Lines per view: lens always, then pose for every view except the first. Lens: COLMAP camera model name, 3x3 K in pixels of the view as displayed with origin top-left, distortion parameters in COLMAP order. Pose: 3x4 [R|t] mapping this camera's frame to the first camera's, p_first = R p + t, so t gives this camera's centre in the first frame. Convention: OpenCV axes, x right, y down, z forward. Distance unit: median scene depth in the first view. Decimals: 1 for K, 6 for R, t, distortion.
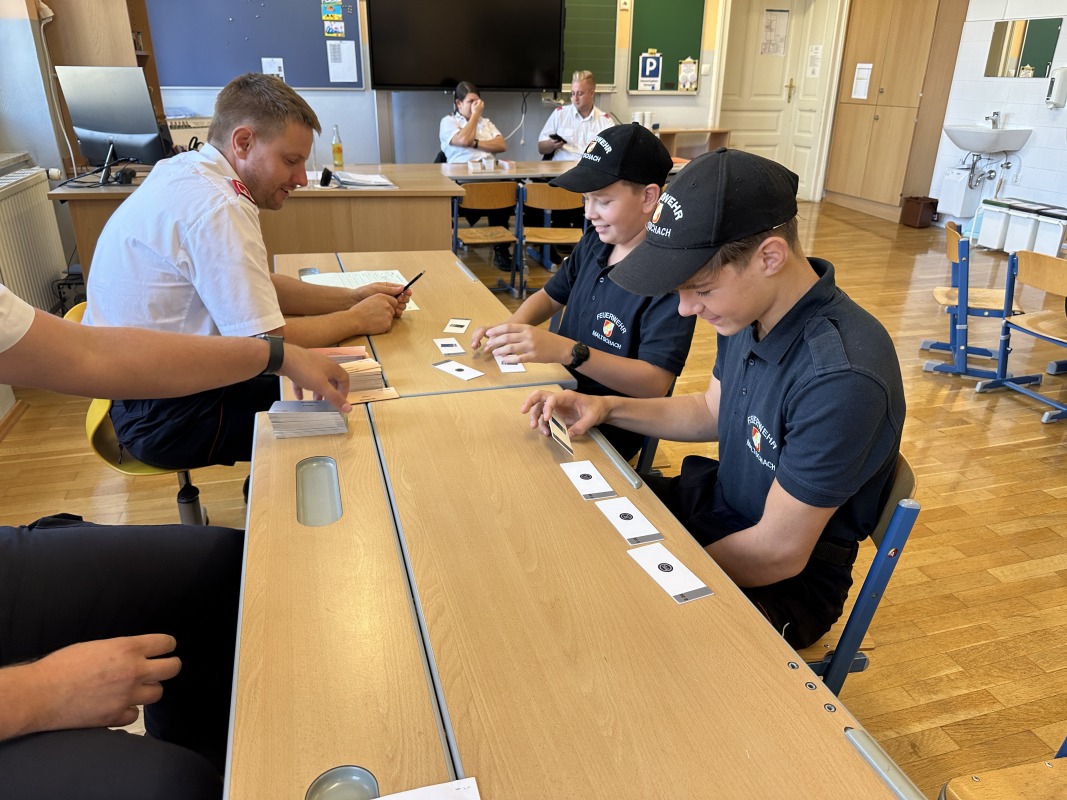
lens RADIAL K [[755.2, 0, 538.0], [0, 755.2, 391.1], [0, 0, 1]] dist [0.041020, -0.042763]
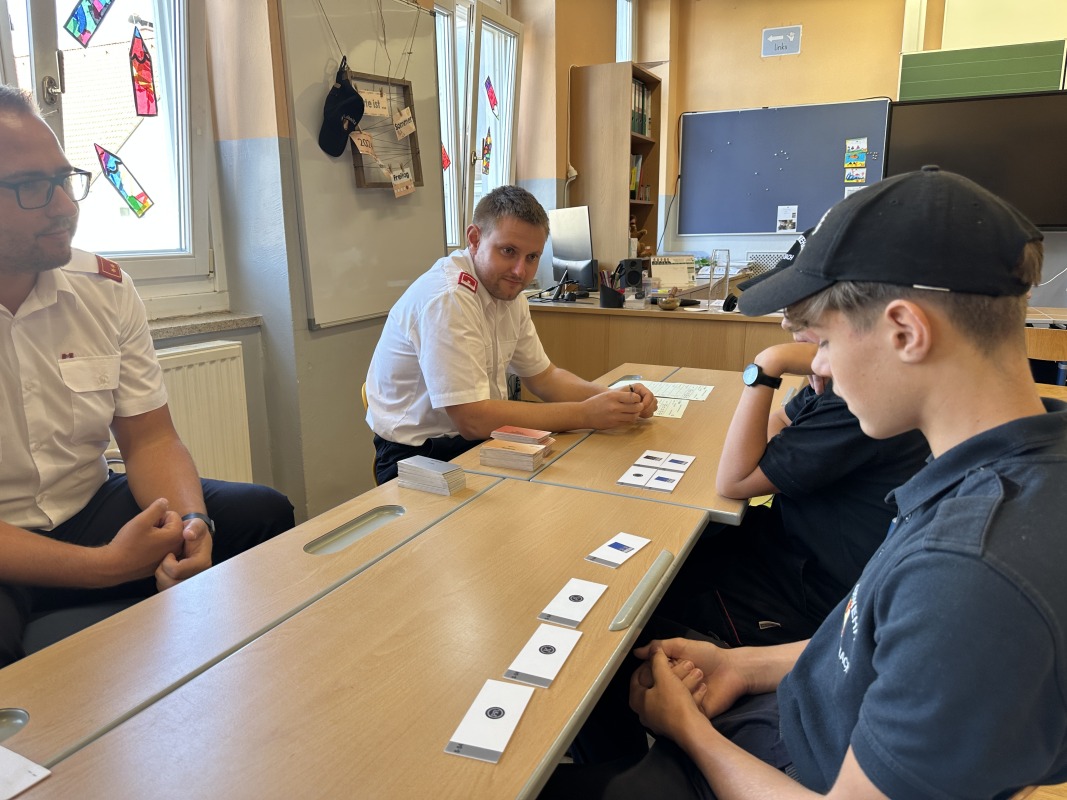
lens RADIAL K [[755.2, 0, 534.4], [0, 755.2, 395.5], [0, 0, 1]] dist [0.041020, -0.042763]
pose [[0.744895, 0.119059, -0.656472, 0.107435], [-0.239430, 0.966109, -0.096466, -0.001730], [0.622739, 0.229036, 0.748157, 0.061902]]
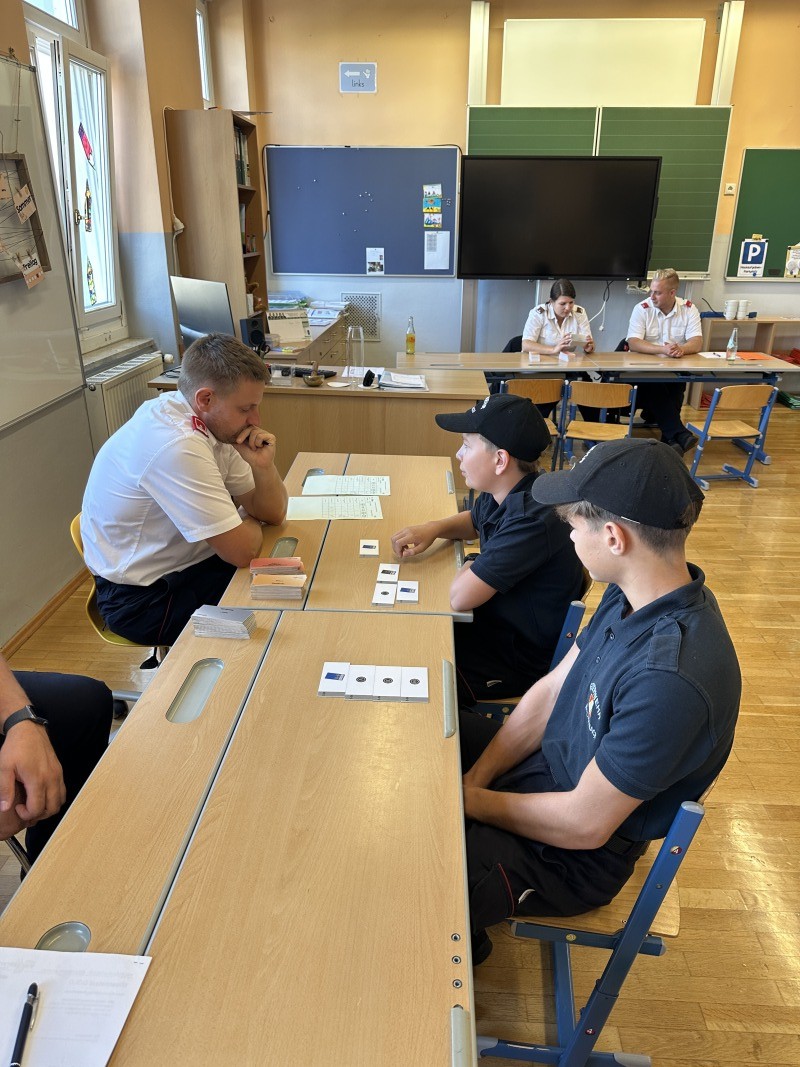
lens RADIAL K [[755.2, 0, 408.7], [0, 755.2, 535.9], [0, 0, 1]] dist [0.041020, -0.042763]
pose [[0.946690, 0.115810, -0.300610, 0.075046], [-0.120449, 0.992715, 0.003122, -0.032498], [0.298782, 0.033253, 0.953742, -0.019042]]
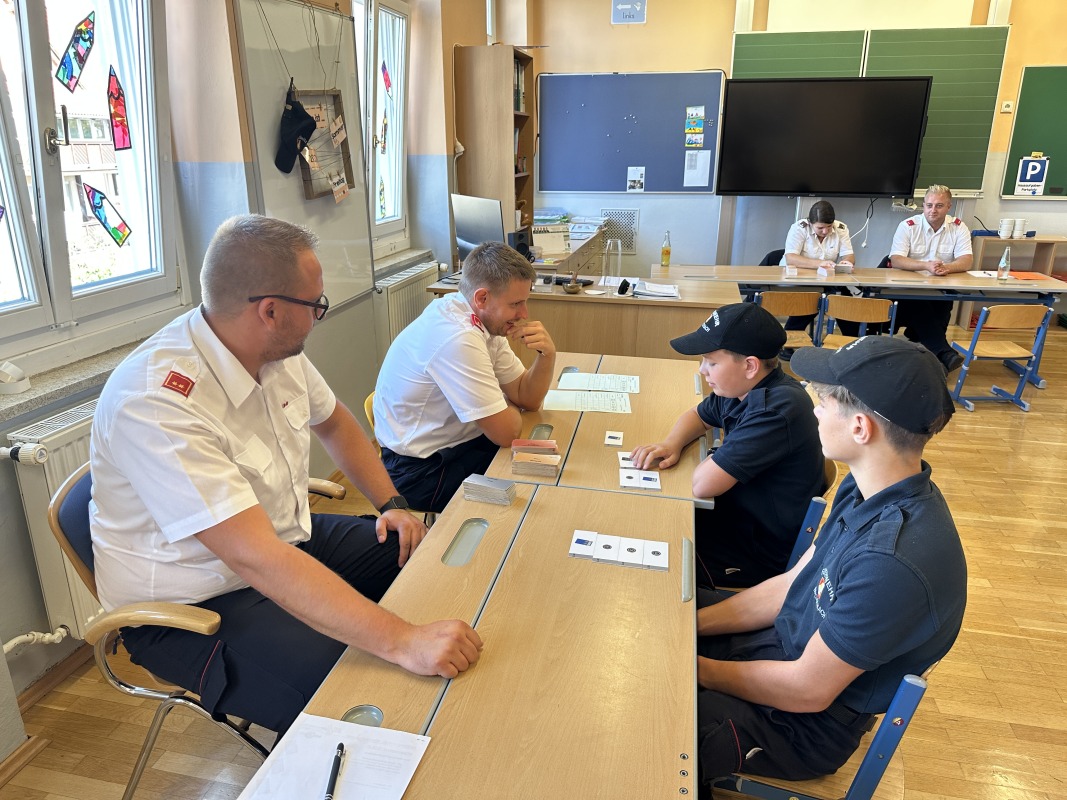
lens RADIAL K [[755.2, 0, 532.9], [0, 755.2, 401.1], [0, 0, 1]] dist [0.041020, -0.042763]
pose [[0.878525, 0.141342, -0.456307, 0.085964], [-0.175892, 0.983826, -0.033901, -0.021610], [0.444135, 0.110043, 0.889177, -0.050418]]
